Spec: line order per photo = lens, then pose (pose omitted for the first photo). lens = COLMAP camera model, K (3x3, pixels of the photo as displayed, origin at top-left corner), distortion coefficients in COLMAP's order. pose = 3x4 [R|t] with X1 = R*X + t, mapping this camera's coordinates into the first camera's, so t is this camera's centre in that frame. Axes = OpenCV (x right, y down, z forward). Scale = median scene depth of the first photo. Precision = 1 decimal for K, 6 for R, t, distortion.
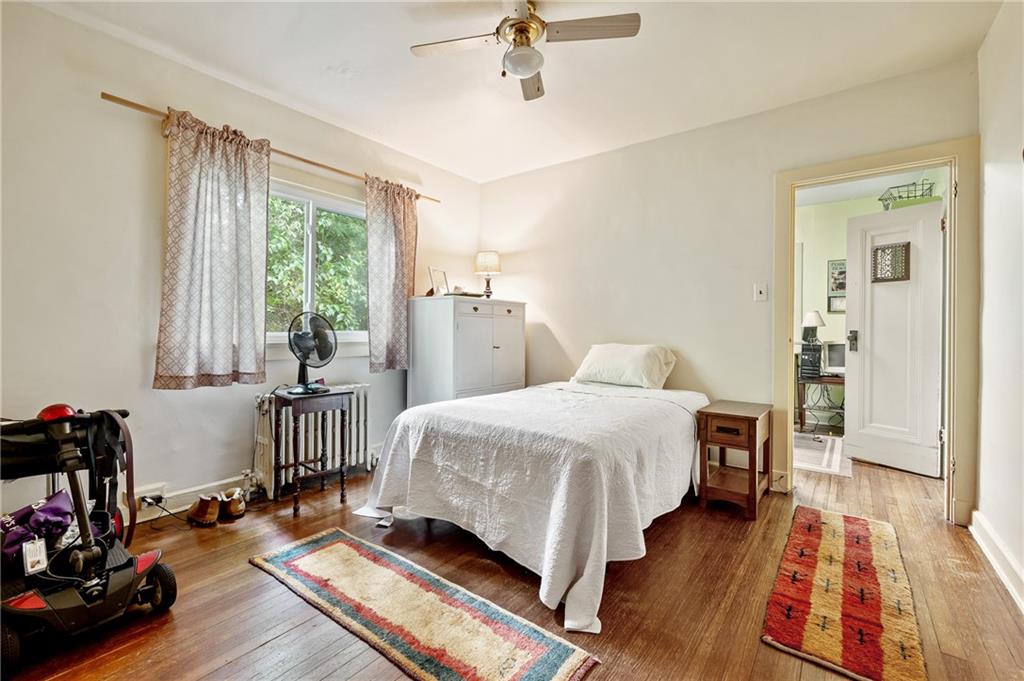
lens RADIAL K [[438.0, 0, 513.2], [0, 438.0, 335.6], [0, 0, 1]] dist [-0.002637, 0.000609]
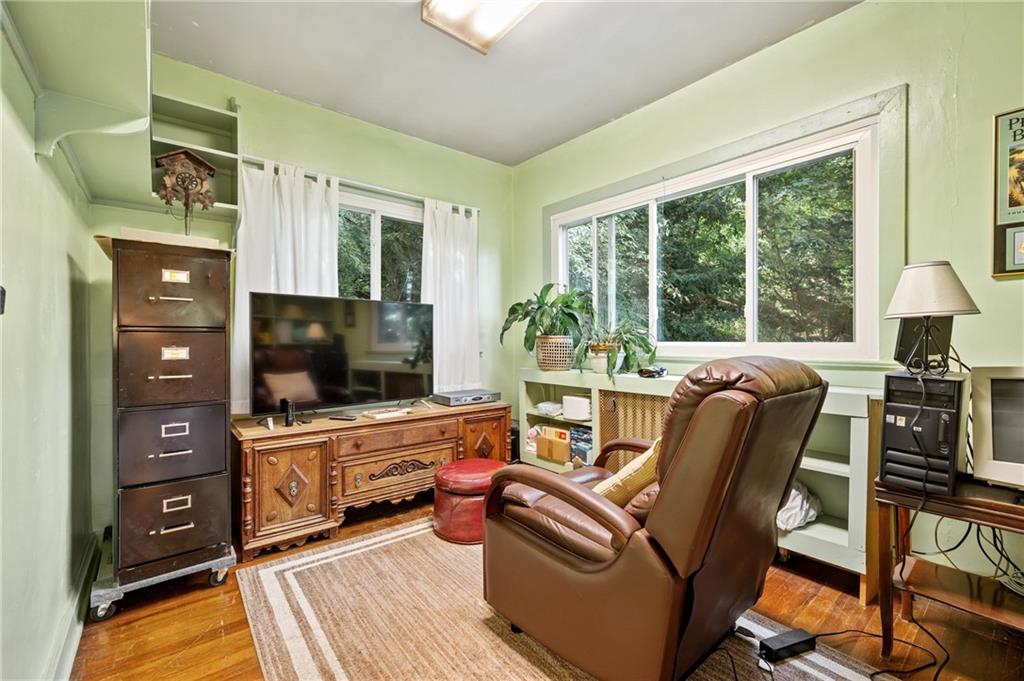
lens RADIAL K [[438.0, 0, 512.0], [0, 438.0, 337.0], [0, 0, 1]] dist [-0.002637, 0.000609]
pose [[0.974277, -0.000537, -0.225352, 0.470524], [0.001376, 0.999993, 0.003565, -0.007843], [0.225349, -0.003784, 0.974271, 0.640176]]
